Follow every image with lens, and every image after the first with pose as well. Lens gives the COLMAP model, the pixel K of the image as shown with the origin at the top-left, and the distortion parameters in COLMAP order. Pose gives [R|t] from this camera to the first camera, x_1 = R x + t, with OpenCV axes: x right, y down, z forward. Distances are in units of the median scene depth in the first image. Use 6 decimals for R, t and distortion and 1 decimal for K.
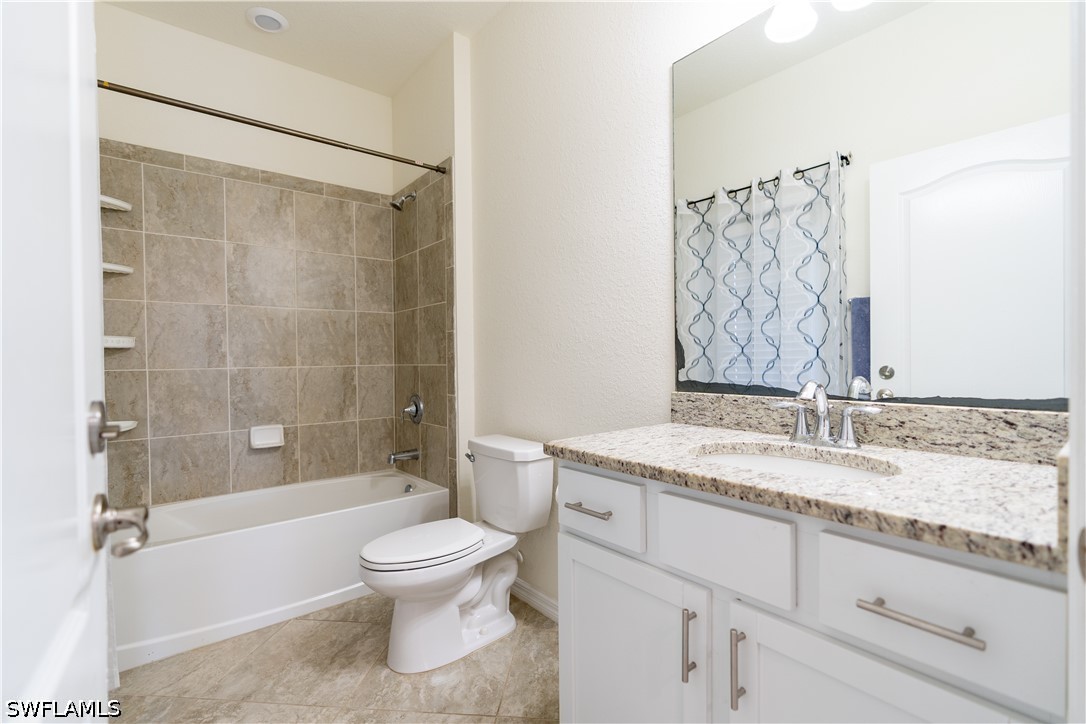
lens RADIAL K [[488.8, 0, 547.5], [0, 488.8, 363.2], [0, 0, 1]] dist [-0.012005, 0.000866]
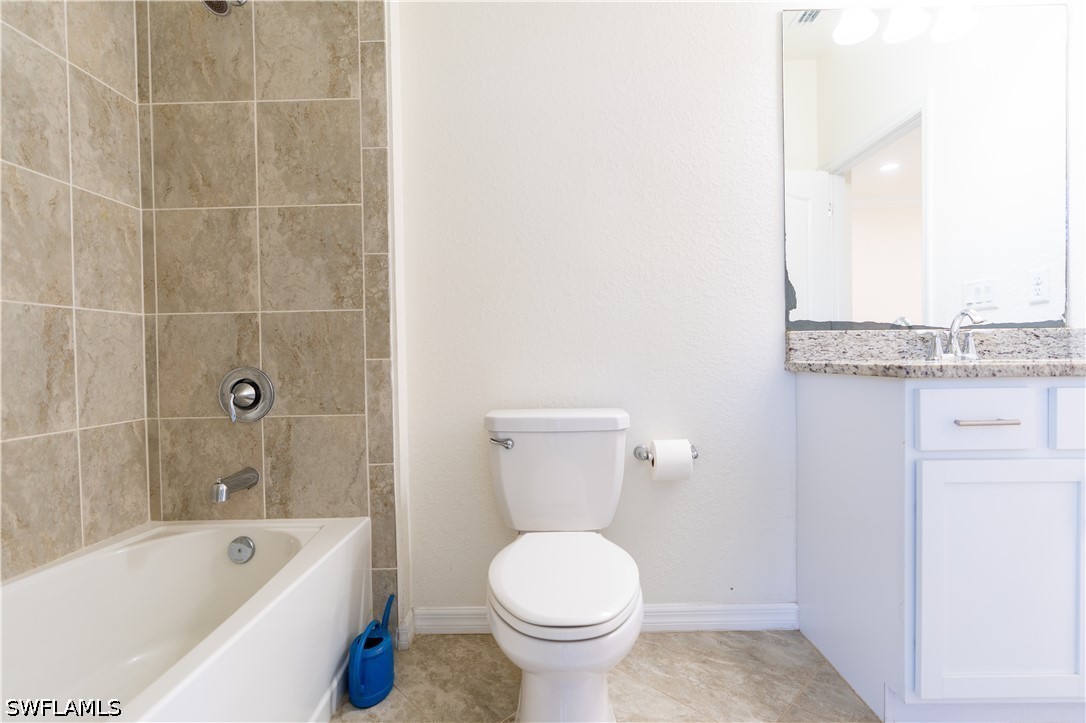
lens RADIAL K [[494.7, 0, 541.0], [0, 494.7, 364.2], [0, 0, 1]] dist [-0.010482, 0.001954]
pose [[0.648929, -0.008750, 0.760798, -0.577548], [0.014145, 0.999900, -0.000566, 0.080348], [-0.760717, 0.011129, 0.648988, 0.487462]]
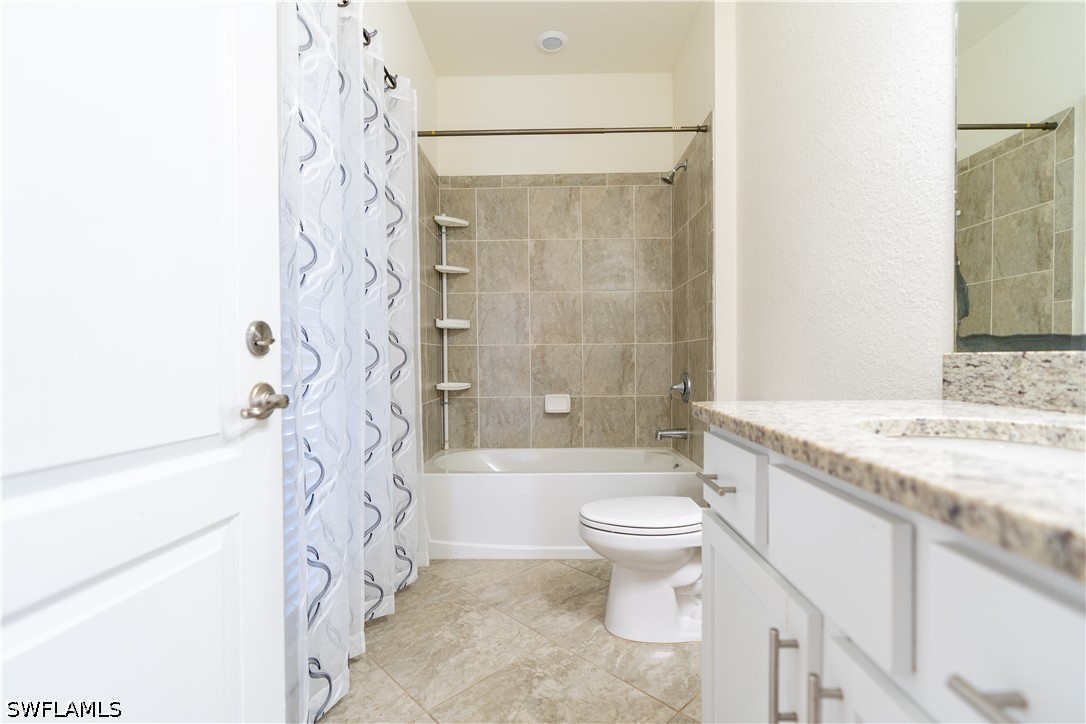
lens RADIAL K [[493.3, 0, 544.1], [0, 493.3, 364.7], [0, 0, 1]] dist [-0.010439, 0.001865]
pose [[0.759815, 0.014871, -0.649969, 0.183600], [-0.006872, 0.999866, 0.014843, 0.045491], [0.650103, -0.006811, 0.759816, 0.096328]]
